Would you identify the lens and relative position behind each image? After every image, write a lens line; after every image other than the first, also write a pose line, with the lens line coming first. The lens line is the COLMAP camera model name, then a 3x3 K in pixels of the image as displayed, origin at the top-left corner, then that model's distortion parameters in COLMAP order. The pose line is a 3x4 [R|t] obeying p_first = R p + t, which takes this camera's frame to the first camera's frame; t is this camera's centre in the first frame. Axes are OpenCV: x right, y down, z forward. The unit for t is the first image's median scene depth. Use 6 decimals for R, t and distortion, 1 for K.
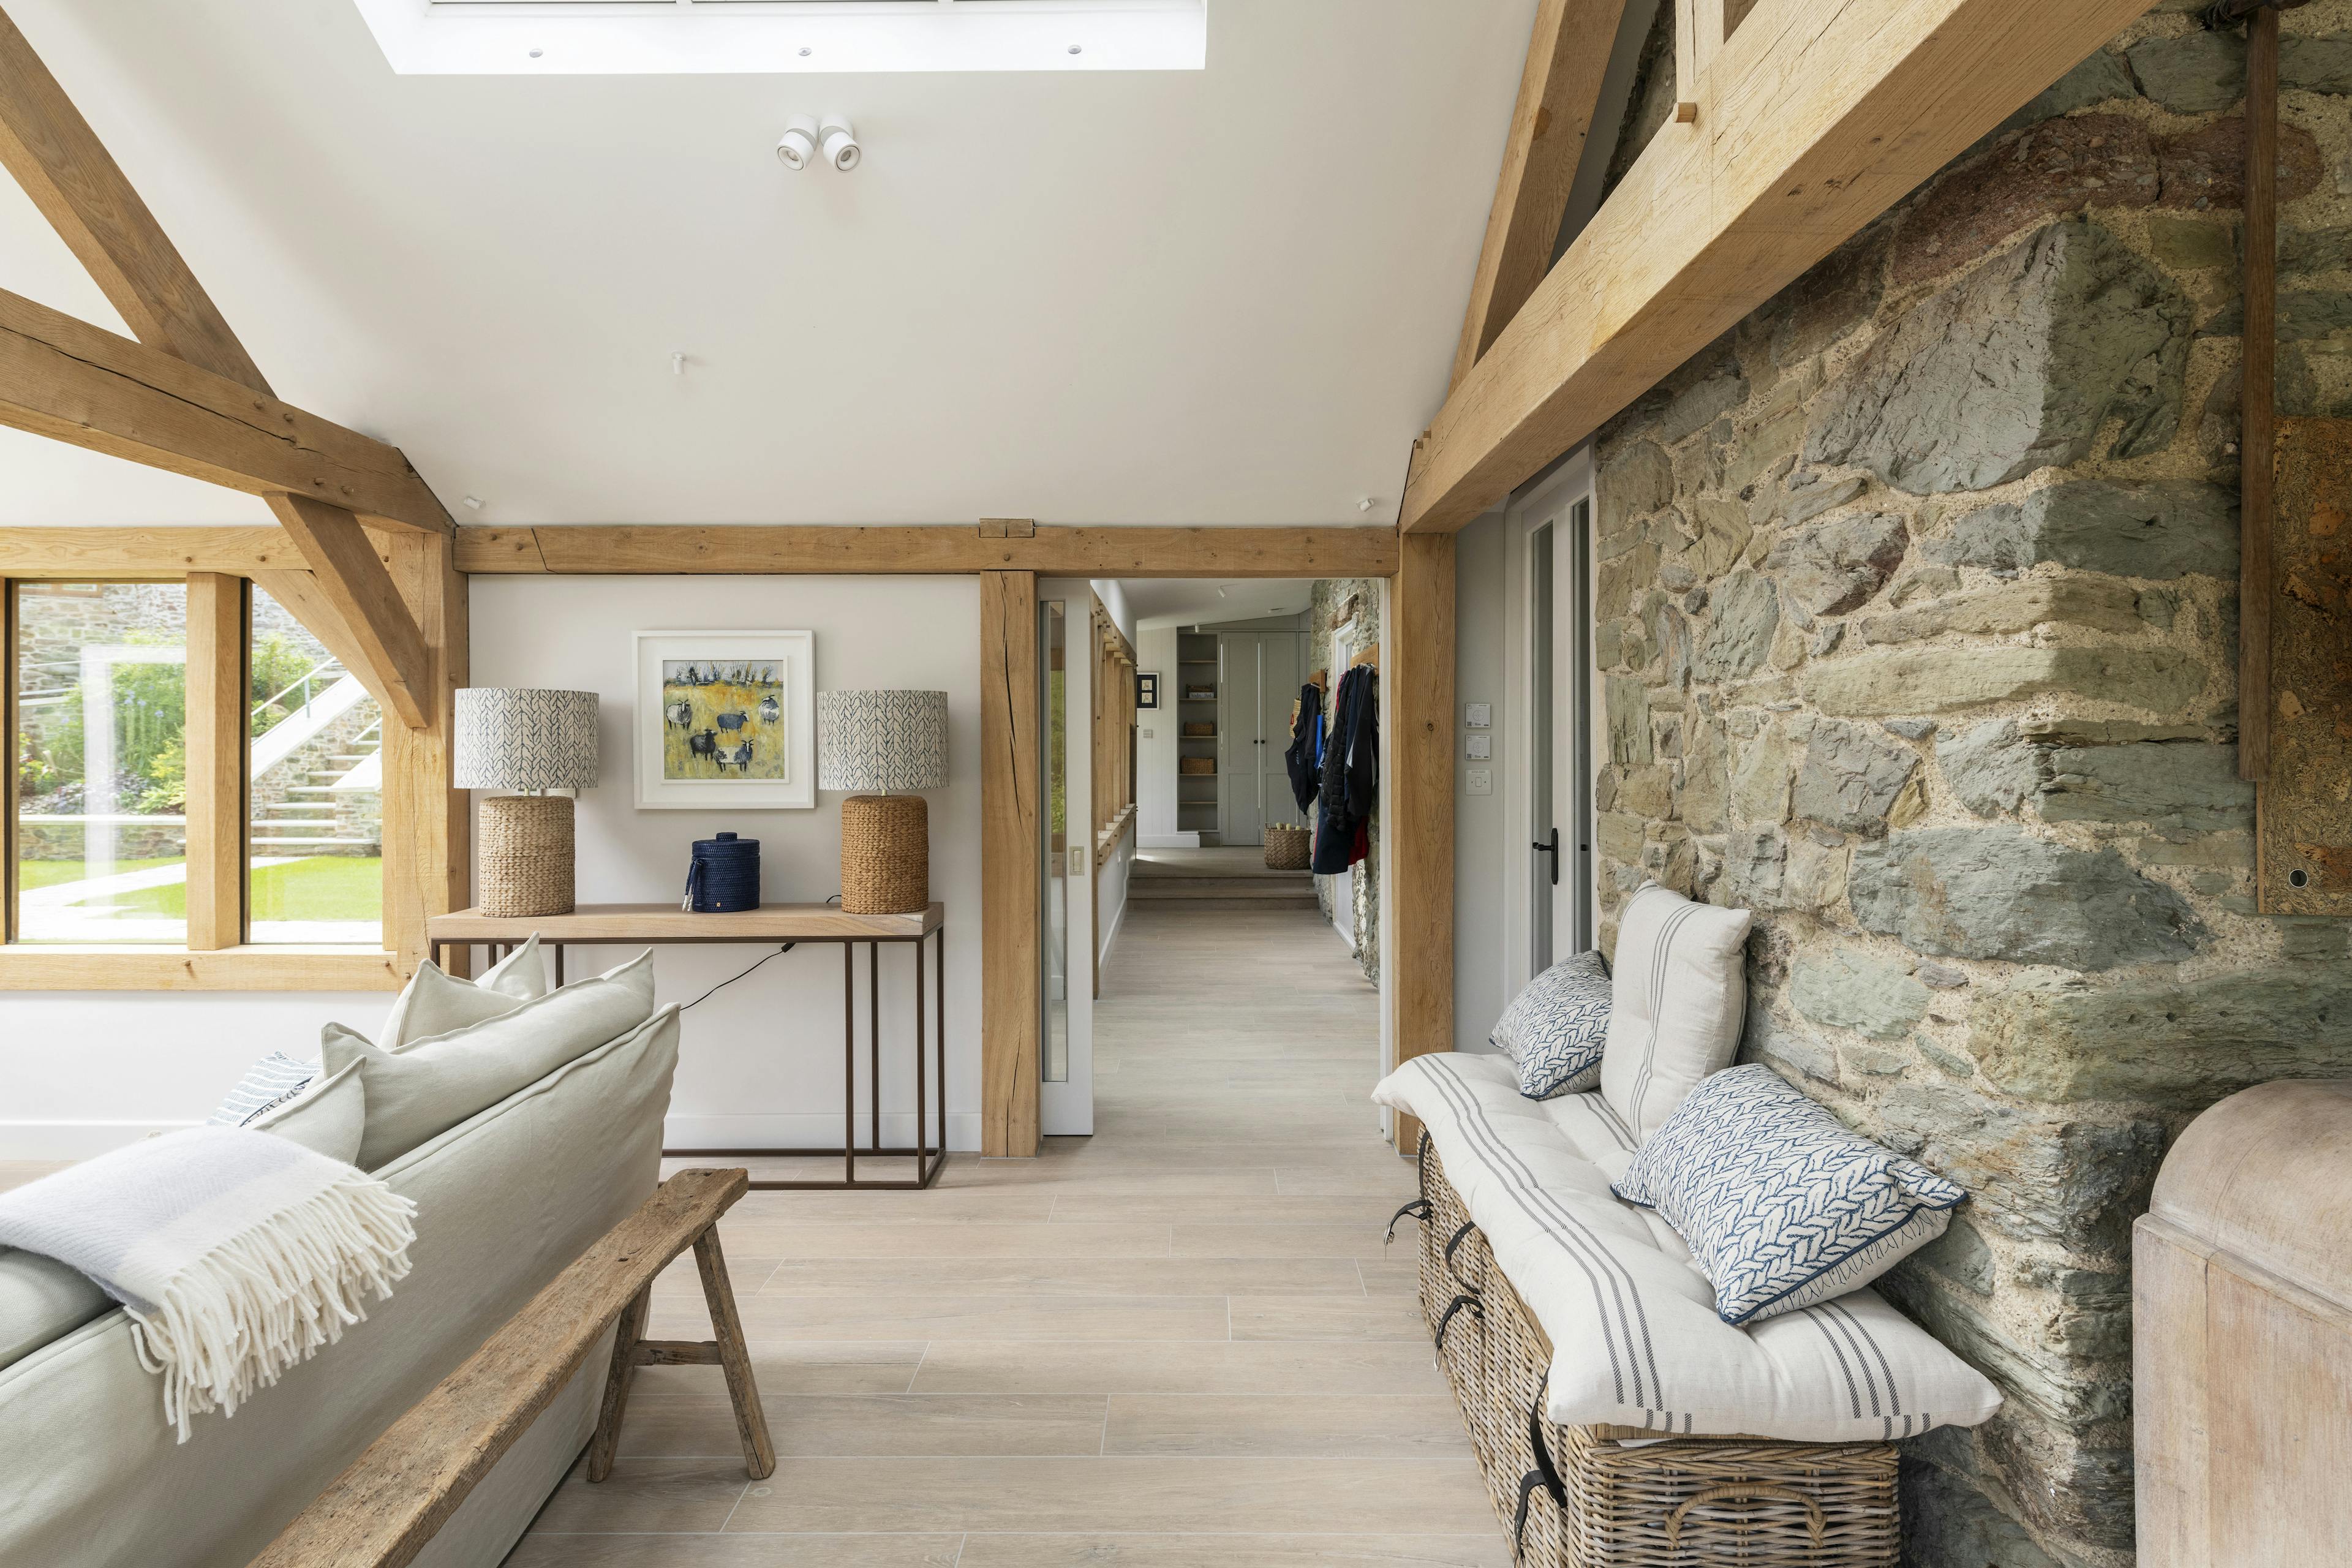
lens RADIAL K [[1226.1, 0, 1167.7], [0, 1226.1, 772.3], [0, 0, 1]] dist [0.020389, -0.010264]
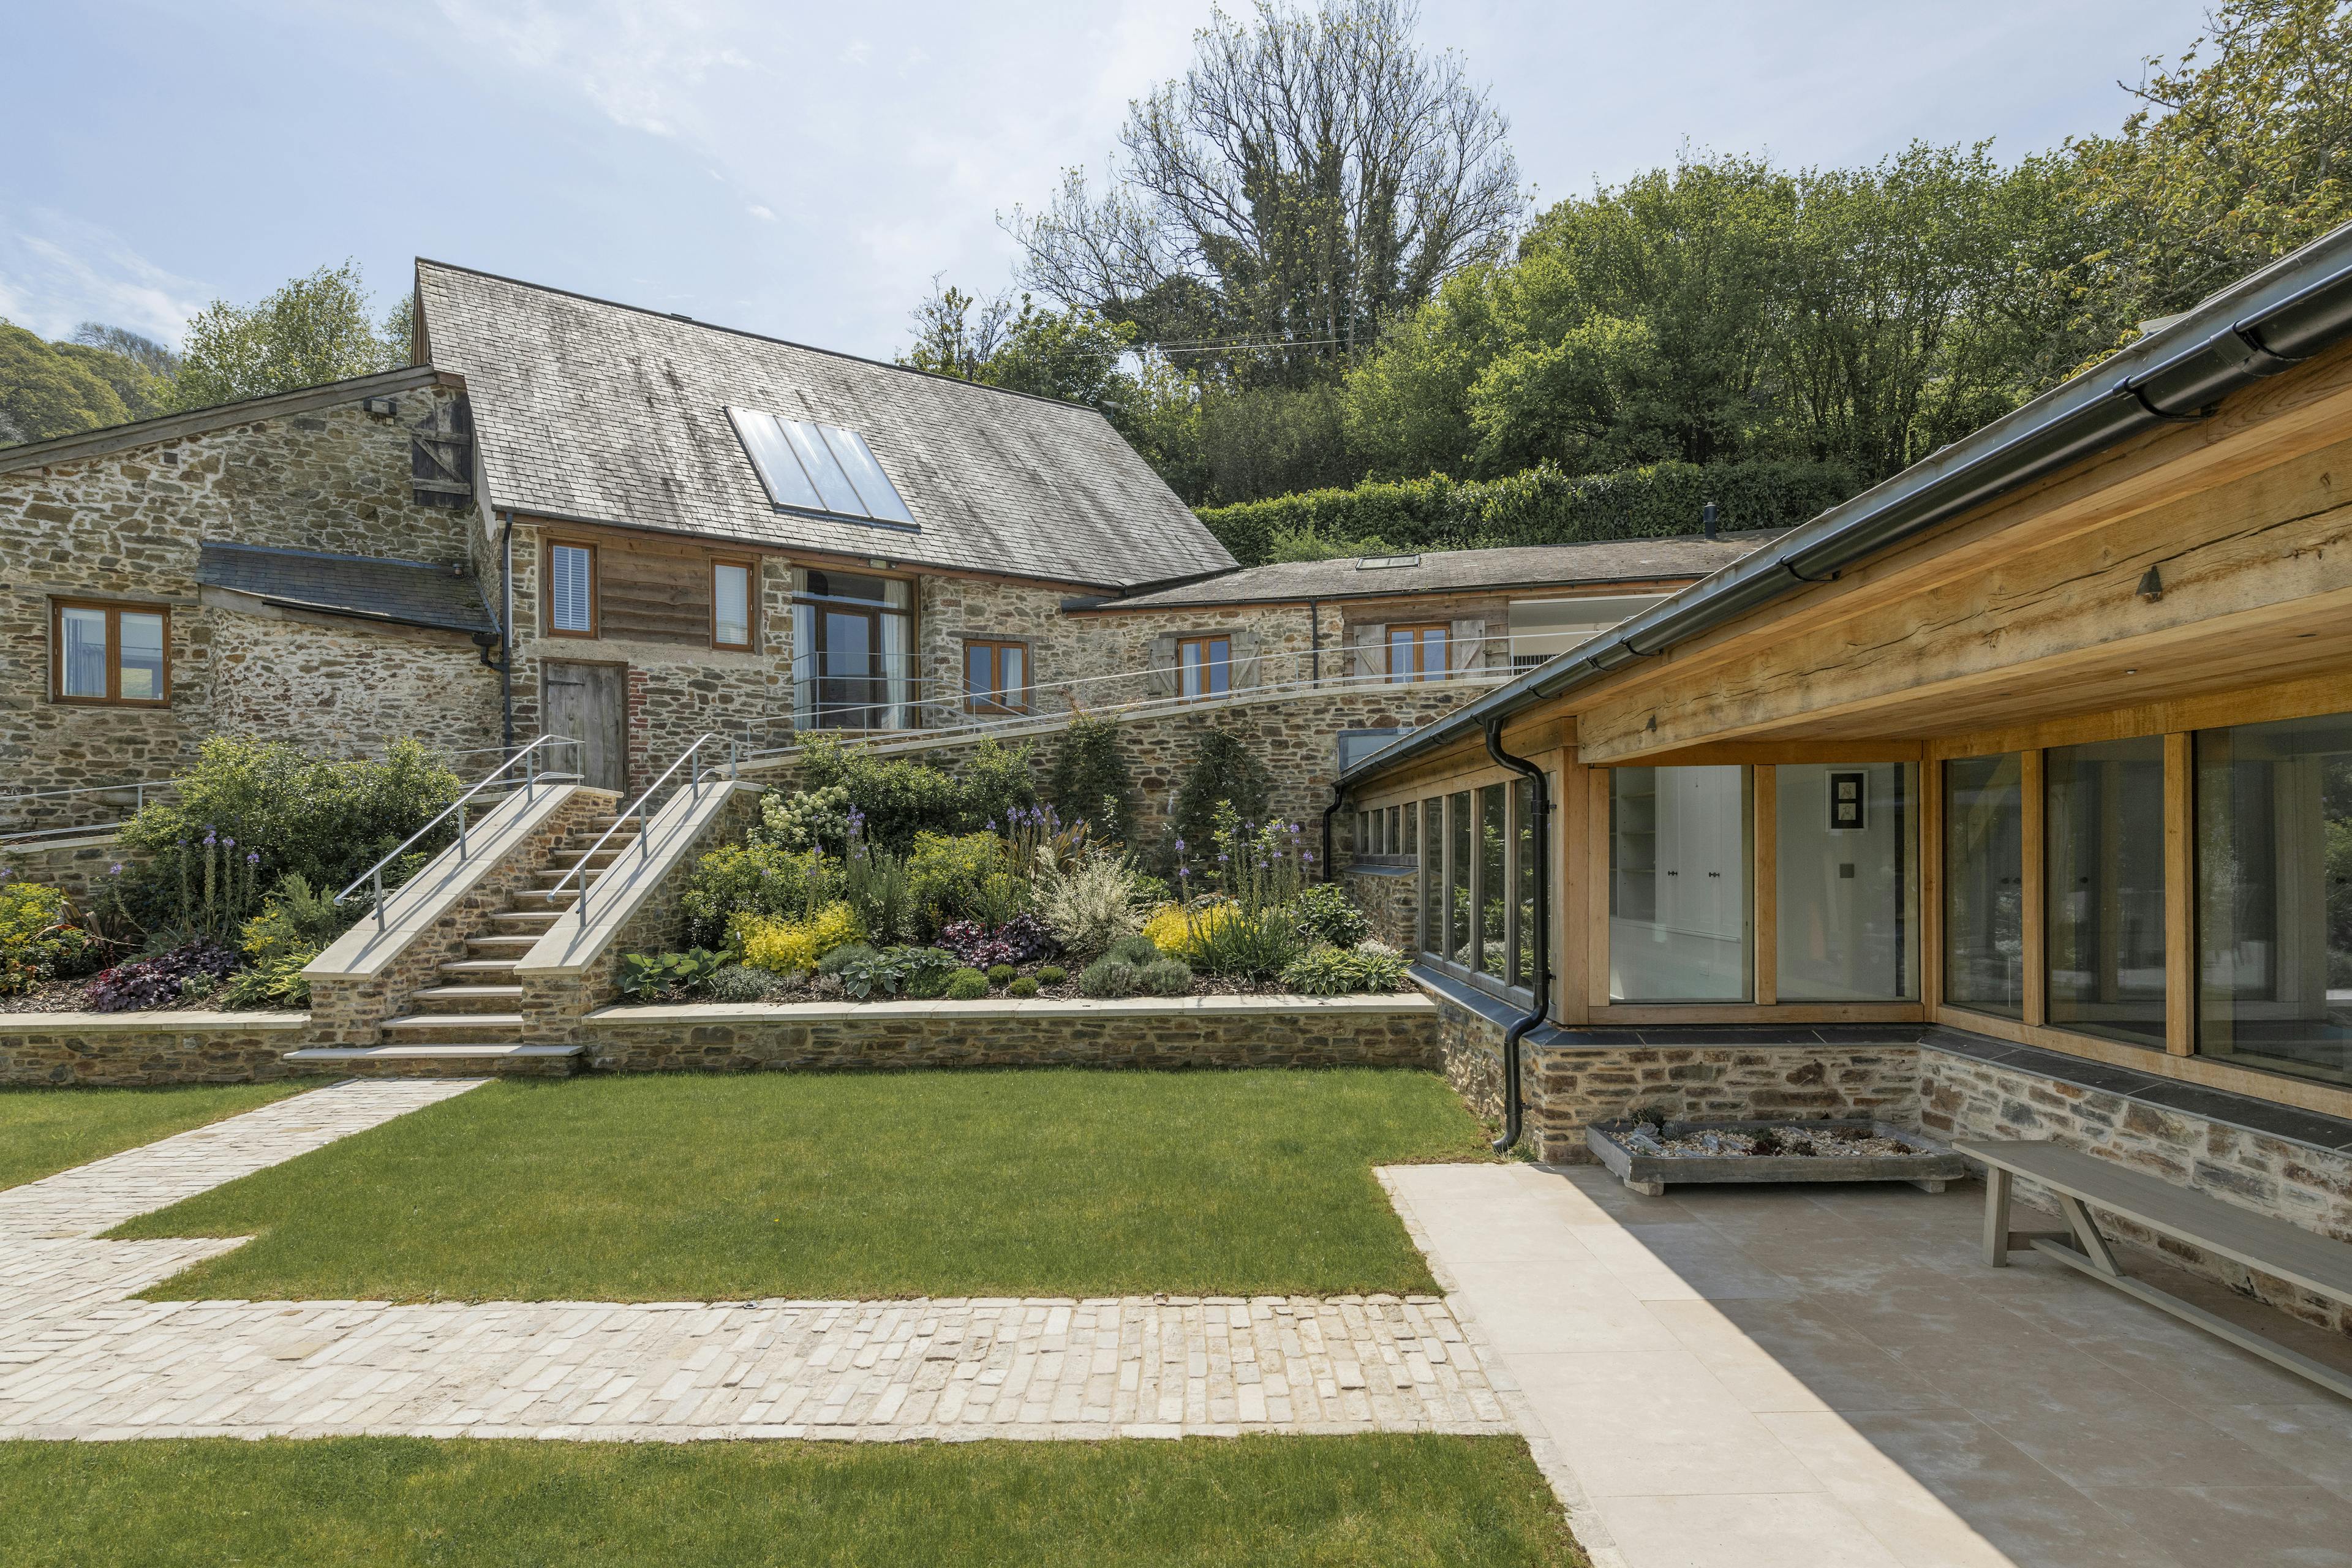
lens RADIAL K [[1226.1, 0, 1213.7], [0, 1226.1, 853.0], [0, 0, 1]] dist [0.020389, -0.010264]
pose [[0.999841, -0.015414, -0.009012, -0.270333], [0.015175, 0.999548, -0.025960, -0.023747], [0.009408, 0.025819, 0.999622, 0.313060]]
